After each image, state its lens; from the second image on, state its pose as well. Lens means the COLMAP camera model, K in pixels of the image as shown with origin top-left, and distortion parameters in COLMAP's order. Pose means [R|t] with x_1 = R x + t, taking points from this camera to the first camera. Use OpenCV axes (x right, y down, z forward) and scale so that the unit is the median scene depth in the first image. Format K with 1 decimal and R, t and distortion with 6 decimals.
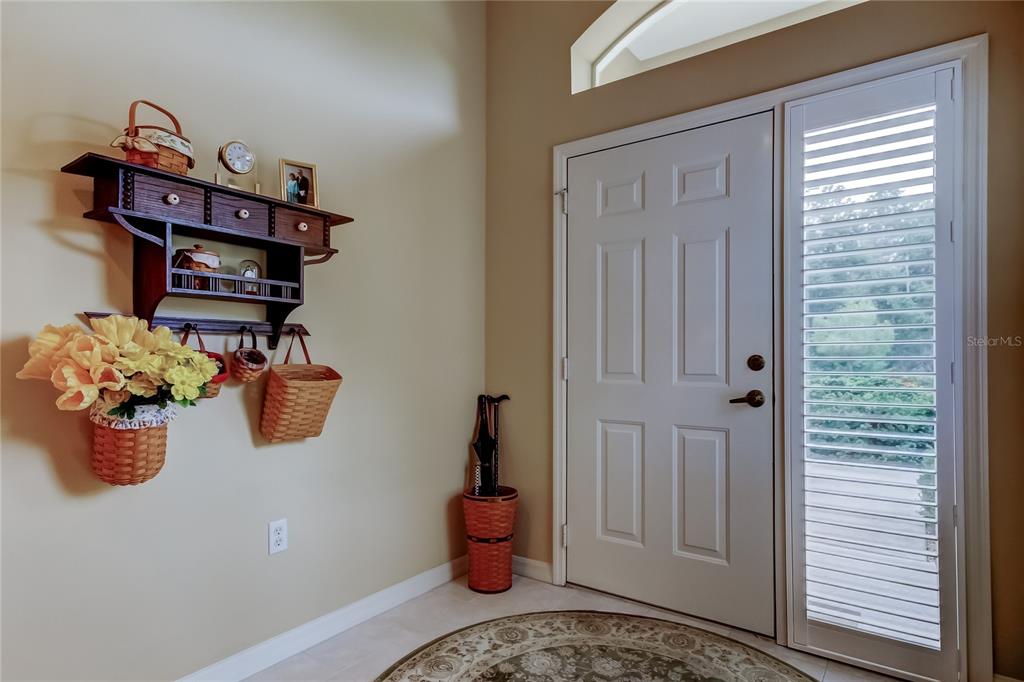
lens RADIAL K [[566.6, 0, 509.4], [0, 566.6, 348.8], [0, 0, 1]] dist [0.027257, -0.003806]
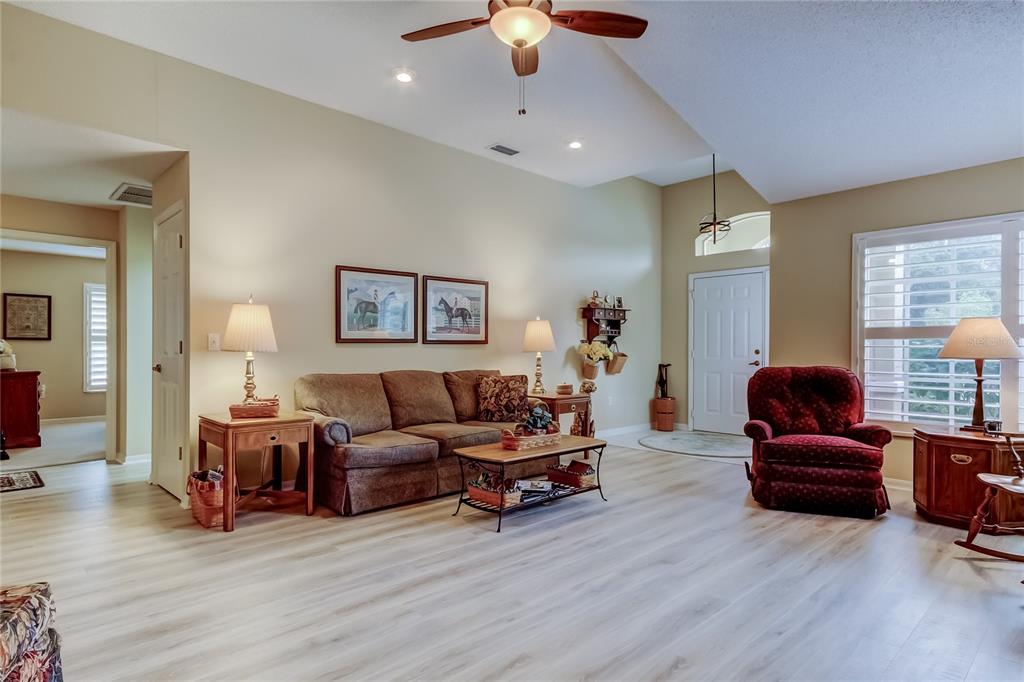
lens RADIAL K [[566.6, 0, 516.8], [0, 566.6, 350.0], [0, 0, 1]] dist [0.027257, -0.003806]
pose [[0.985000, -0.000446, -0.172552, -0.275926], [0.003047, 0.999886, 0.014806, -0.029486], [0.172526, -0.015110, 0.984889, -1.924918]]
